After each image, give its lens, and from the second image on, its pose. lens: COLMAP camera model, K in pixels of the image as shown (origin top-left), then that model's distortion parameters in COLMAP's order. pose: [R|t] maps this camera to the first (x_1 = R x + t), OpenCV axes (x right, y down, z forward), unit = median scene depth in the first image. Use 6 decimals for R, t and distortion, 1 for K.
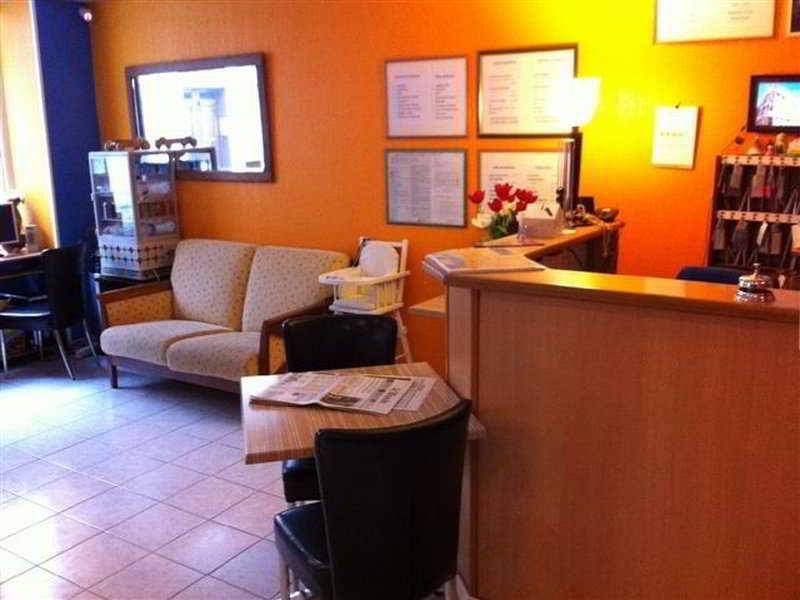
lens RADIAL K [[762.4, 0, 400.0], [0, 762.4, 300.0], [0, 0, 1]] dist [0.095710, -0.277728]
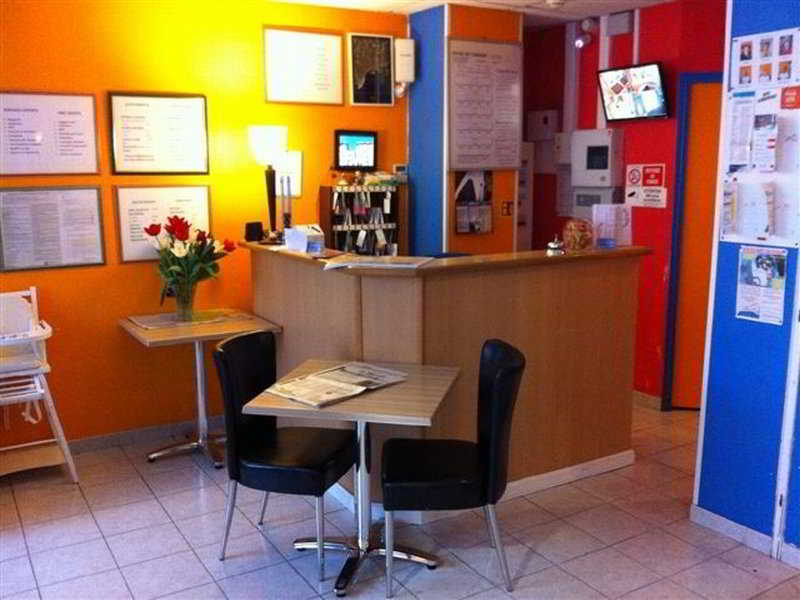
lens RADIAL K [[762.4, 0, 400.0], [0, 762.4, 300.0], [0, 0, 1]] dist [0.095710, -0.277728]
pose [[0.444175, -0.145408, 0.884062, -0.653270], [0.194948, 0.978786, 0.063041, -0.038768], [-0.874473, 0.144345, 0.463099, 0.217873]]
